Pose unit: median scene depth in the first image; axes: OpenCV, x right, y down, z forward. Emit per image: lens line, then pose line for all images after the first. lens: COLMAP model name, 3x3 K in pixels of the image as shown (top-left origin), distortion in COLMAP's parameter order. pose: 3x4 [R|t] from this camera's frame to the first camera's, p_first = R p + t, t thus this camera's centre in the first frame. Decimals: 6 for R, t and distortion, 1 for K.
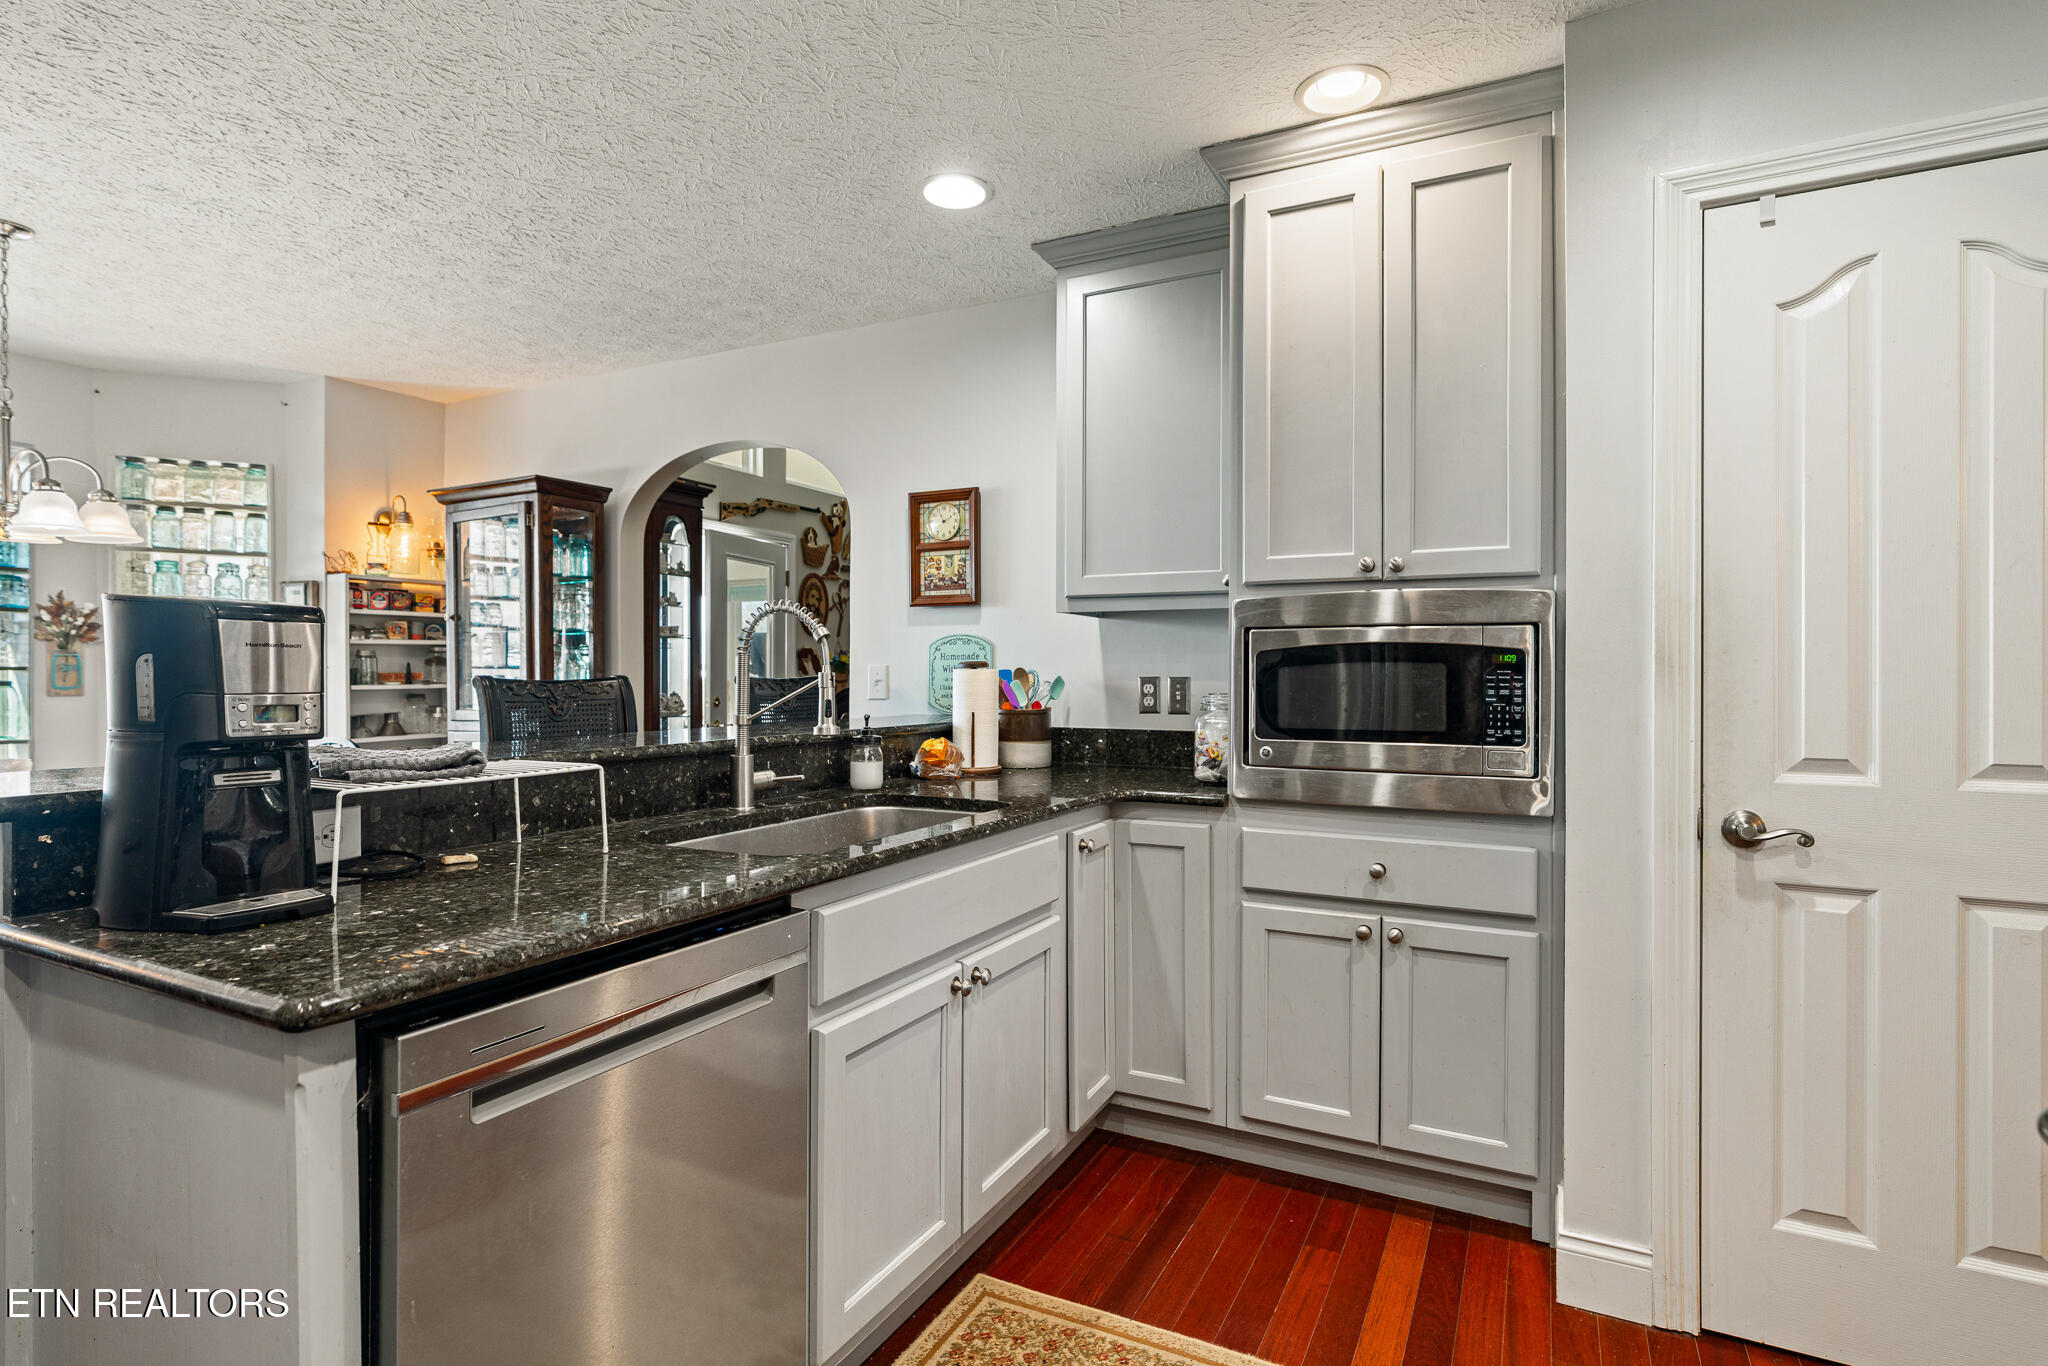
lens RADIAL K [[1034.2, 0, 1024.0], [0, 1034.2, 683.0], [0, 0, 1]] dist [-0.001082, -0.000027]
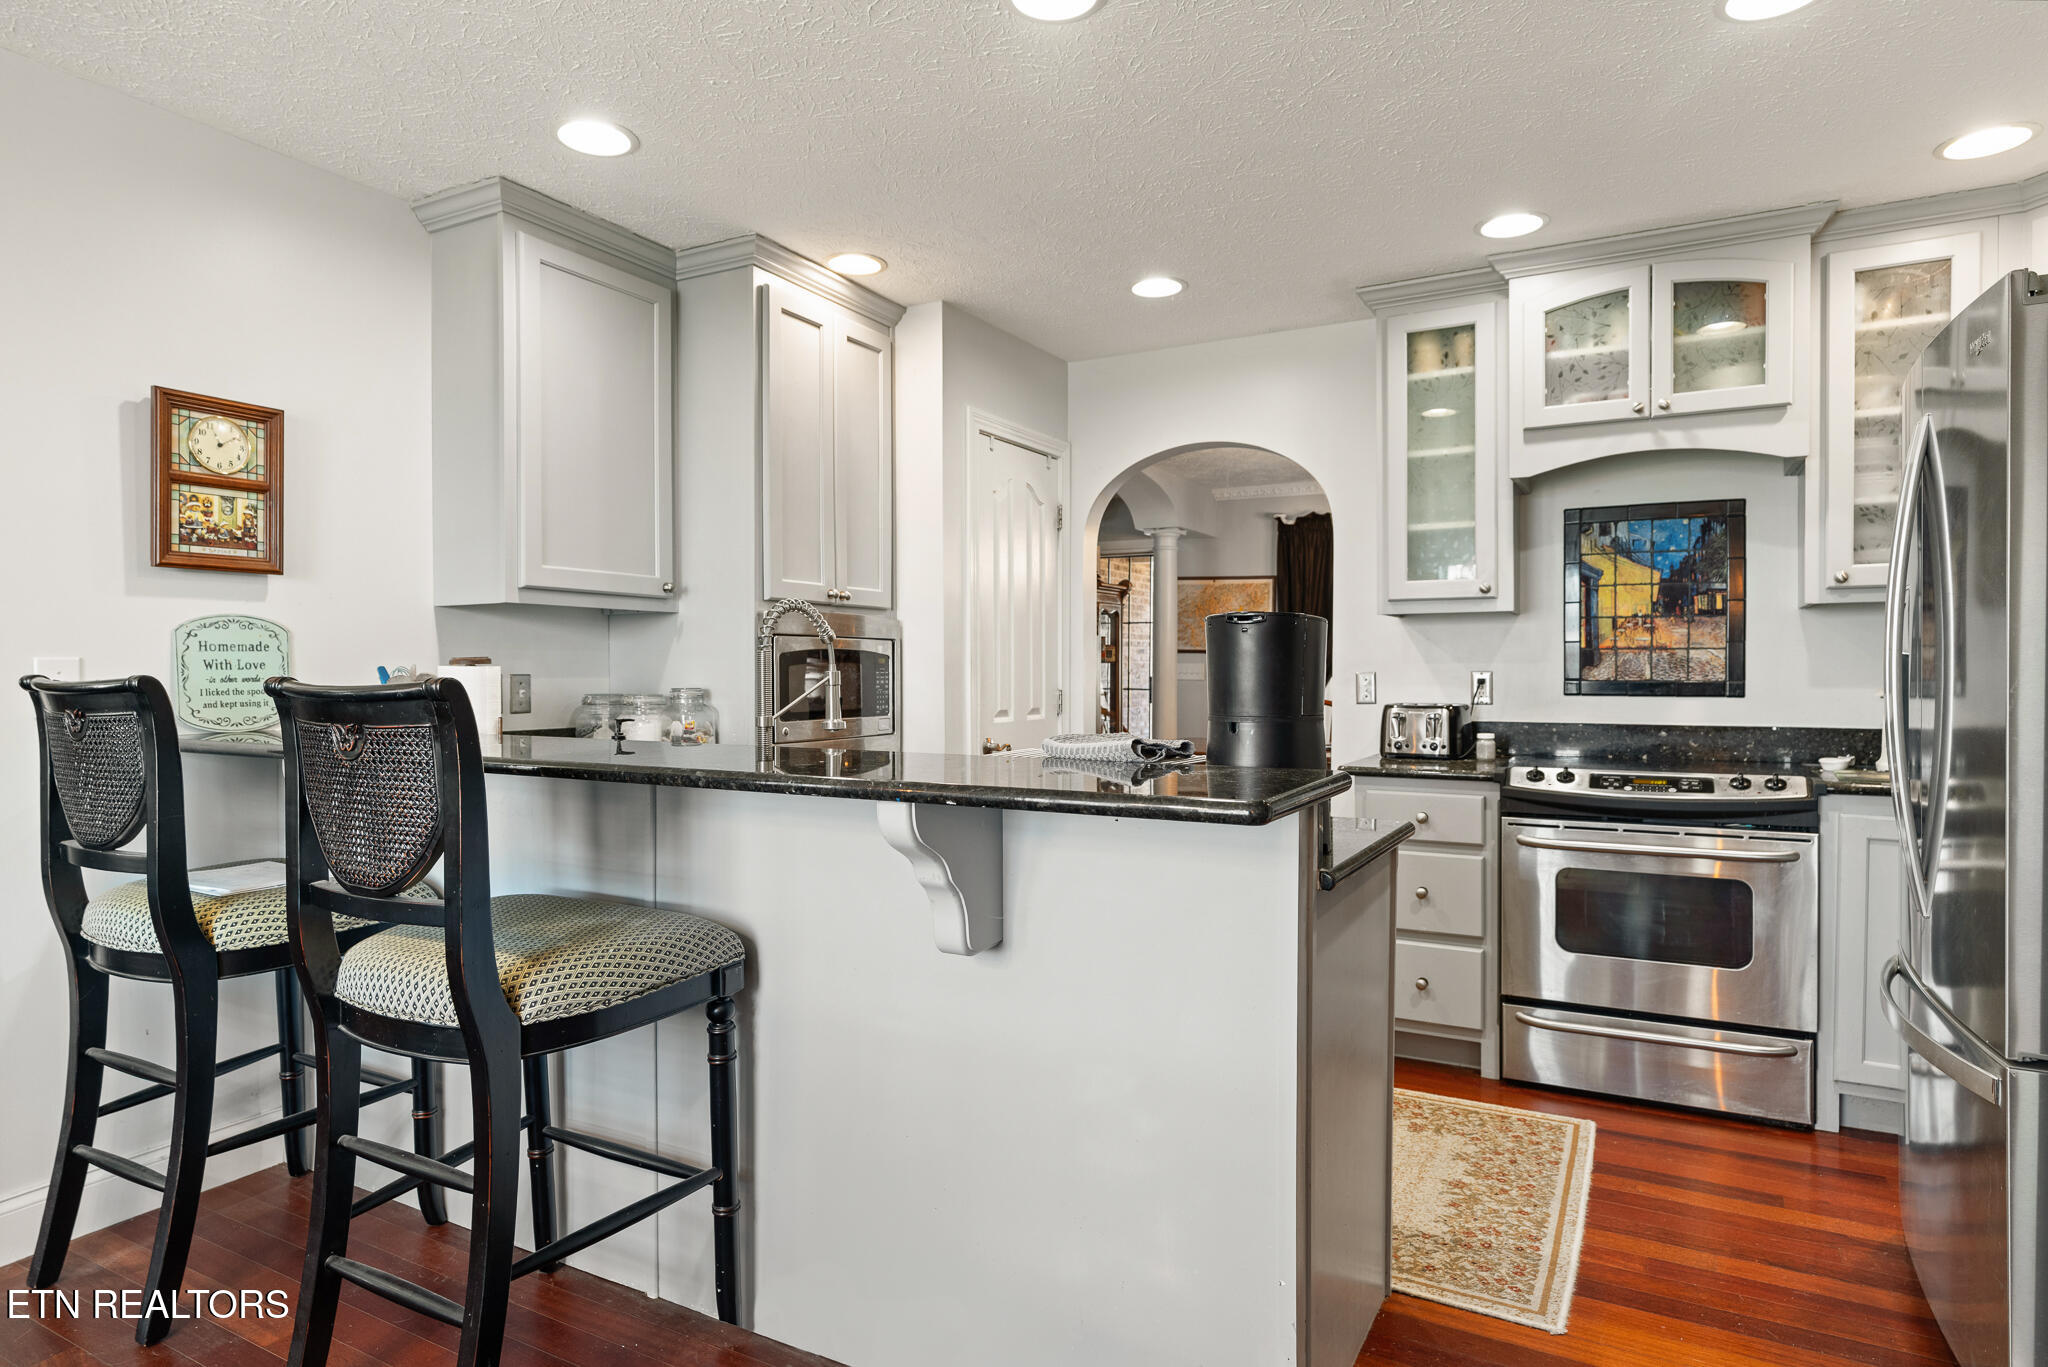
lens RADIAL K [[1154.6, 0, 1024.0], [0, 1154.6, 683.5], [0, 0, 1]] dist [0.000553, 0.000268]
pose [[0.024729, -0.013610, 0.999602, -0.820539], [0.010220, 0.999859, 0.013360, -0.006323], [-0.999642, 0.009886, 0.024865, 0.464240]]
